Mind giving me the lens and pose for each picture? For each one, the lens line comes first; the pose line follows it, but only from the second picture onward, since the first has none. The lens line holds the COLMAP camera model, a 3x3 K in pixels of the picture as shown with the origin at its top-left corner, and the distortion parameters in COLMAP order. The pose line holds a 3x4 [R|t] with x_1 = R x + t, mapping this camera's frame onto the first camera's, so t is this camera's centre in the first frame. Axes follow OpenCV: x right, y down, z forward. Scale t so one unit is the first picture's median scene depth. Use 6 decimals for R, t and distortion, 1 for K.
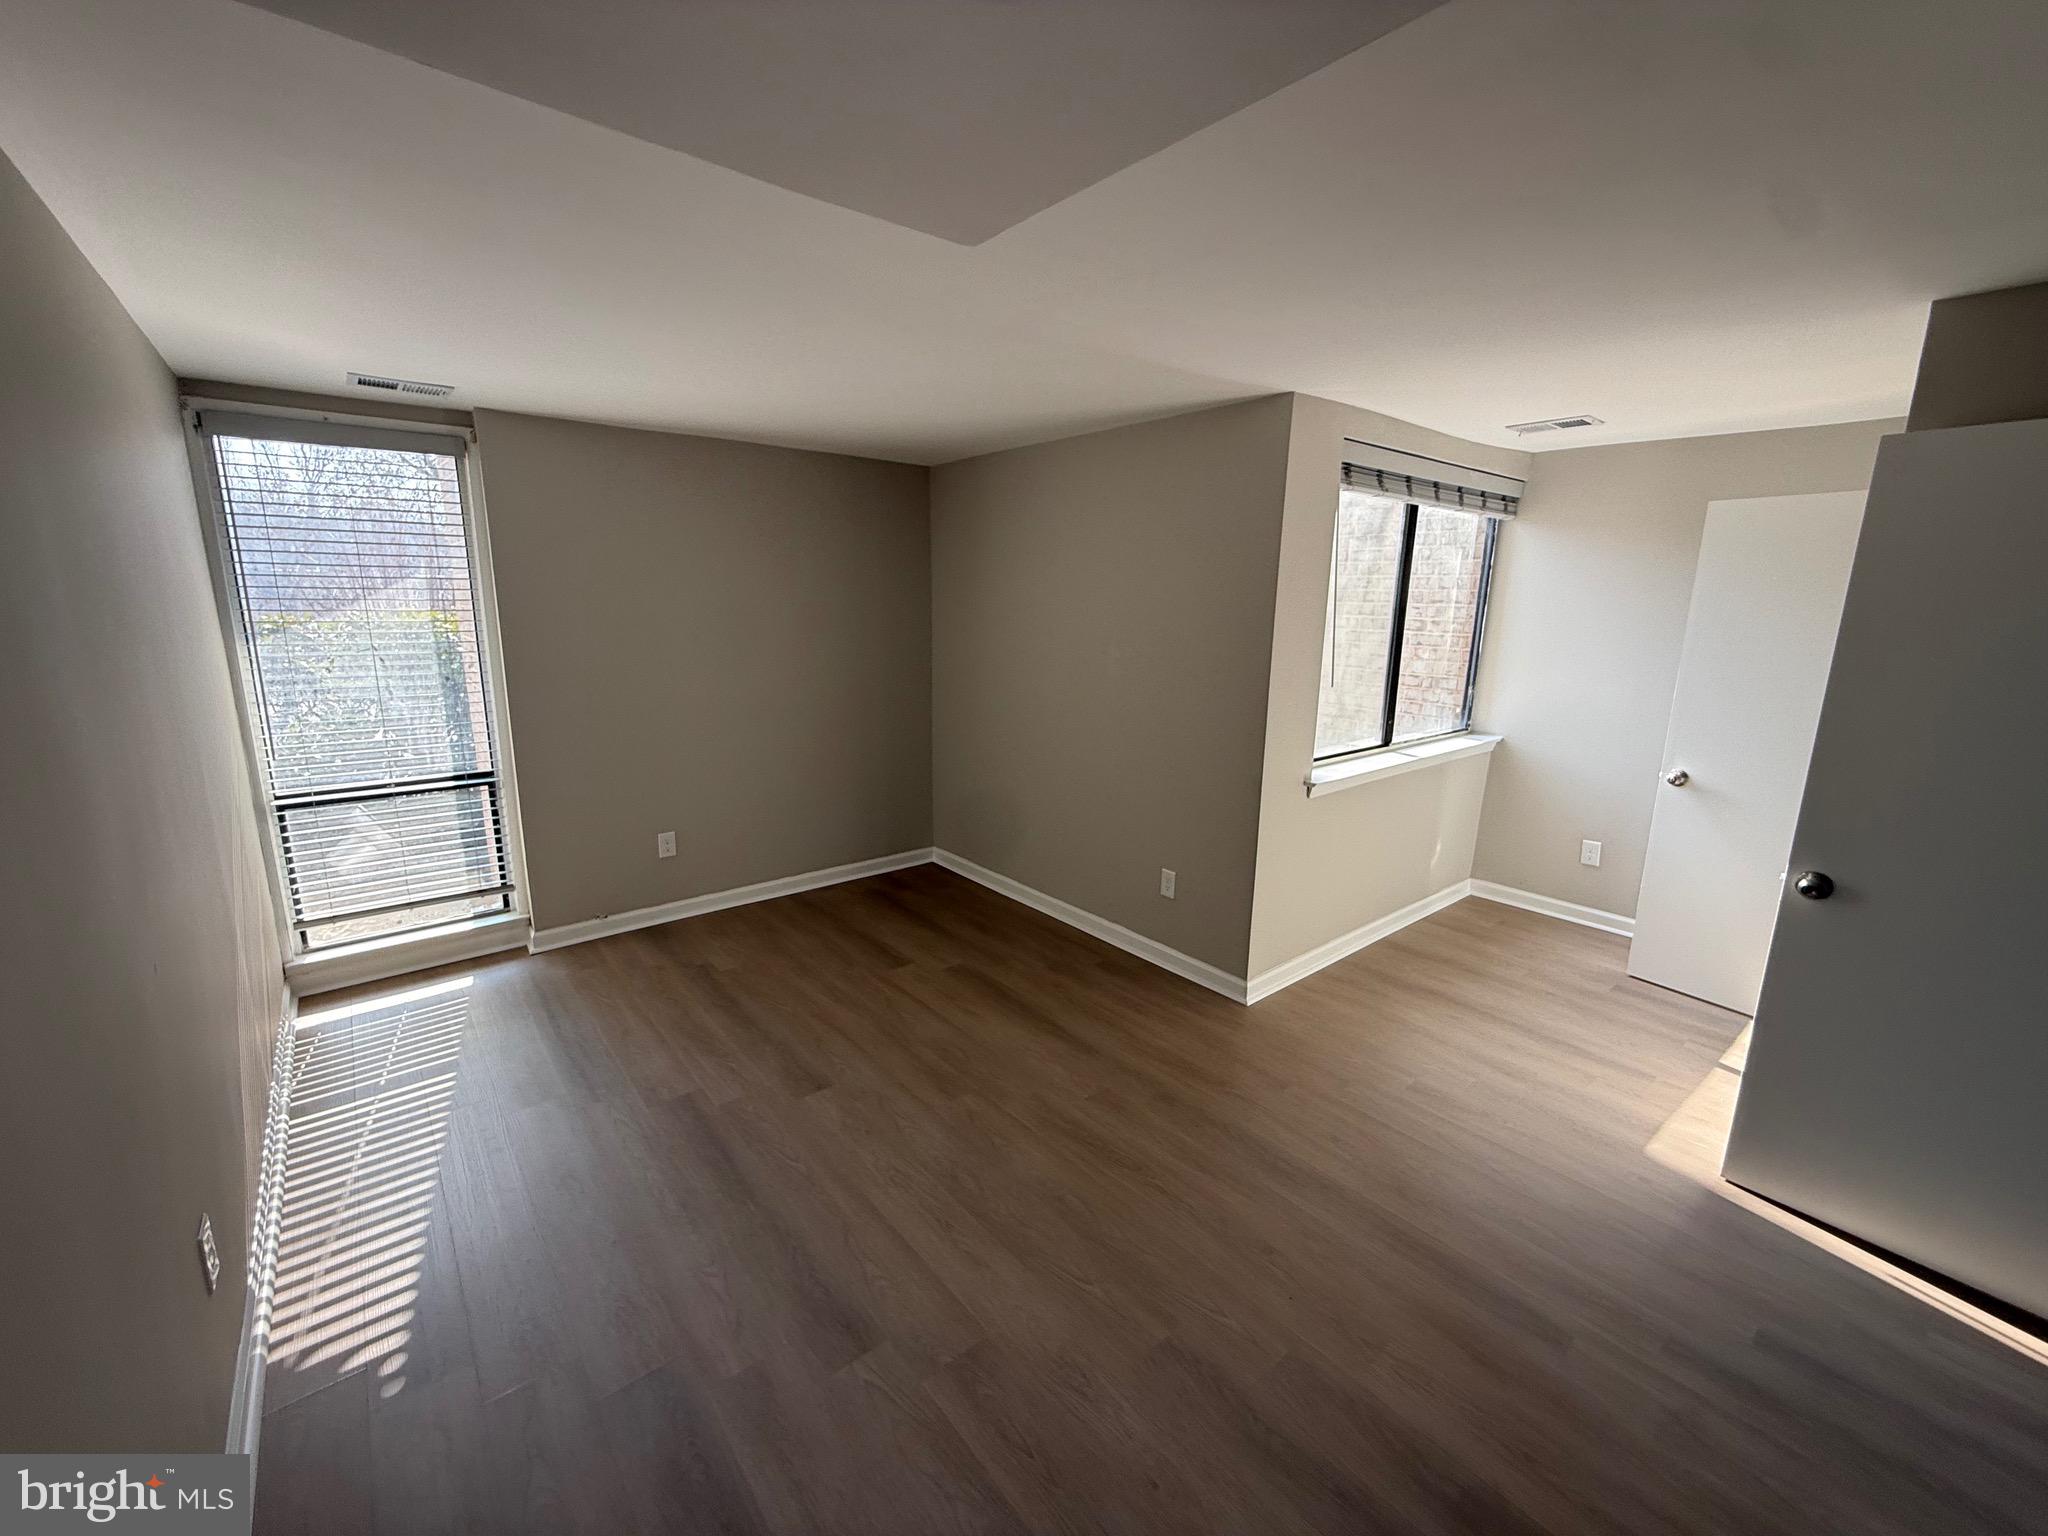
lens RADIAL K [[816.4, 0, 1024.9], [0, 816.4, 763.9], [0, 0, 1]] dist [-0.001155, 0.000113]
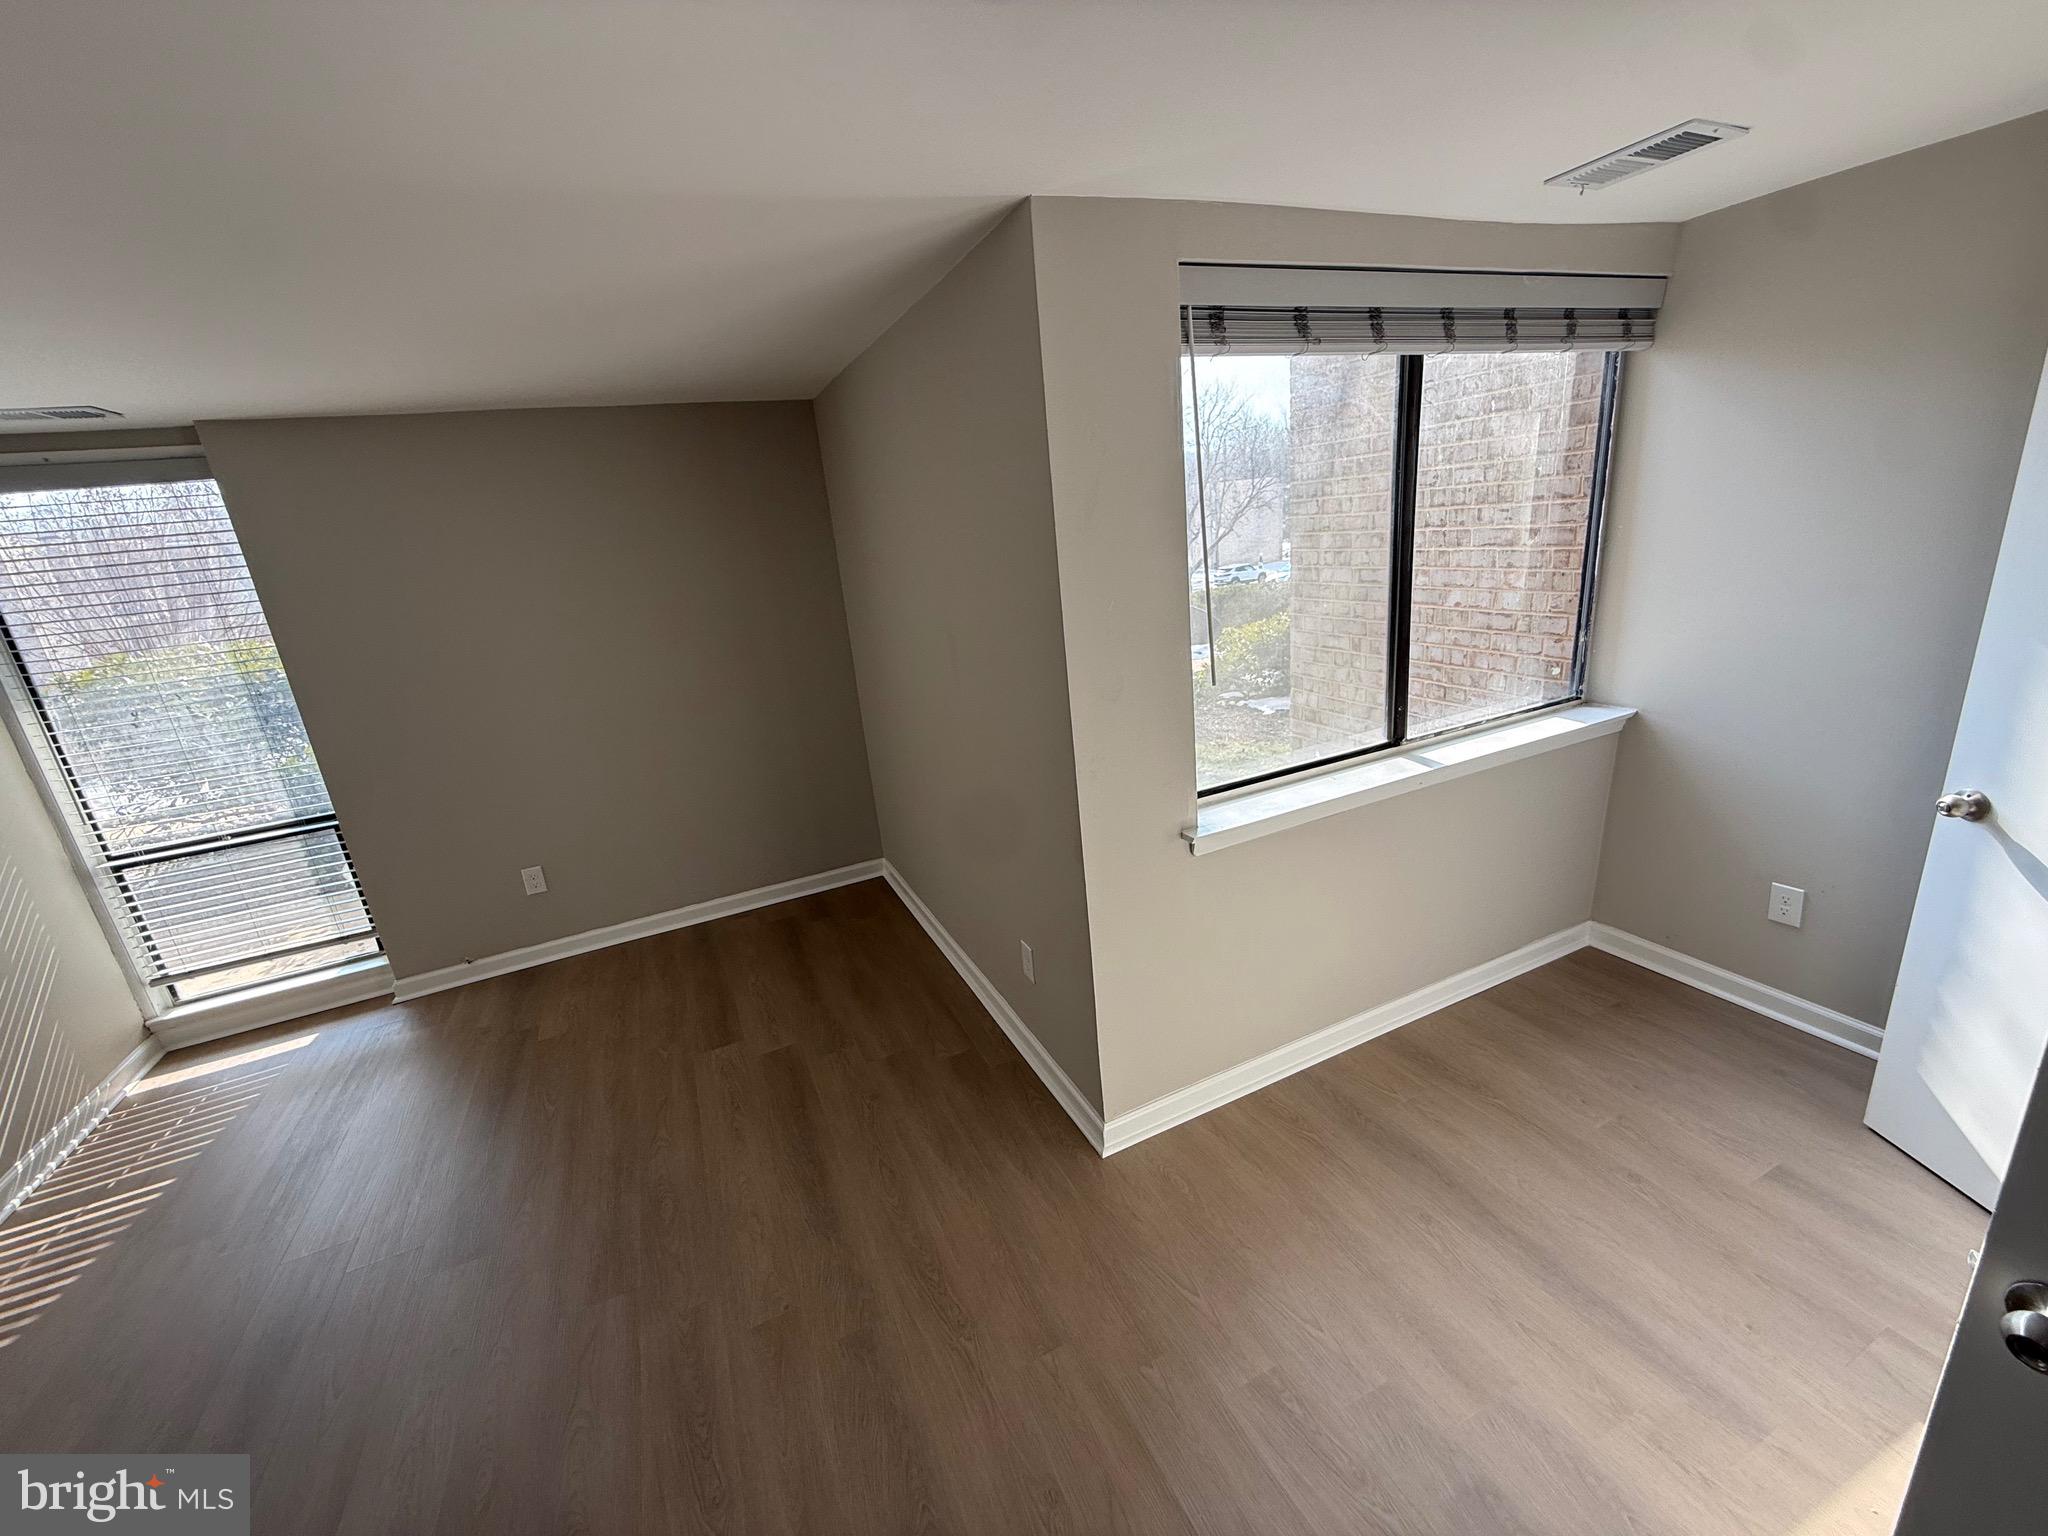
lens RADIAL K [[816.4, 0, 1021.7], [0, 816.4, 764.5], [0, 0, 1]] dist [-0.001155, 0.000113]
pose [[0.961217, -0.028369, -0.274329, 0.366573], [0.054152, 0.994747, 0.086871, -0.086481], [0.270424, -0.098357, 0.957704, 0.323653]]
